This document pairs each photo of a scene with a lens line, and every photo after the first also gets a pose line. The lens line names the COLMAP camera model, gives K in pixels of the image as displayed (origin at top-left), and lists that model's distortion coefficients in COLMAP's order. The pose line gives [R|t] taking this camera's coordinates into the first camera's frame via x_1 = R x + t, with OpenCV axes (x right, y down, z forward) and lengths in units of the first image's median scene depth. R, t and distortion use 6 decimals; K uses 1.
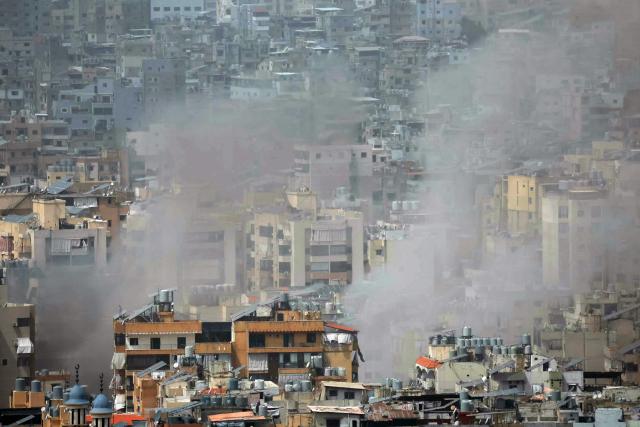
lens RADIAL K [[2581.7, 0, 343.9], [0, 2581.7, 231.1], [0, 0, 1]] dist [0.436301, 0.000000]
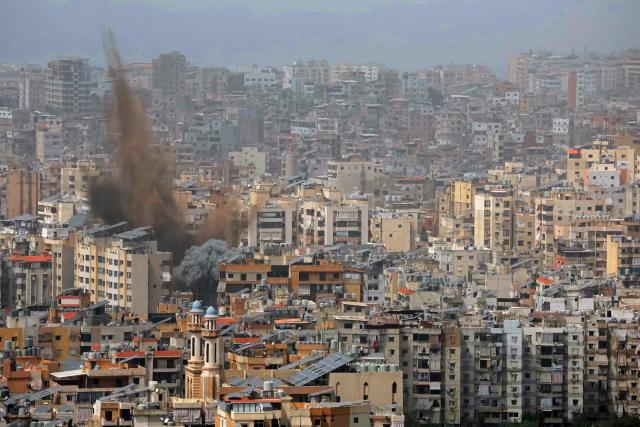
lens RADIAL K [[2581.7, 0, 318.8], [0, 2581.7, 213.6], [0, 0, 1]] dist [0.436301, 0.000000]
pose [[0.999806, 0.019585, 0.002132, -0.028260], [-0.019461, 0.998677, -0.047592, 0.080977], [-0.003062, 0.047542, 0.998865, -0.678127]]
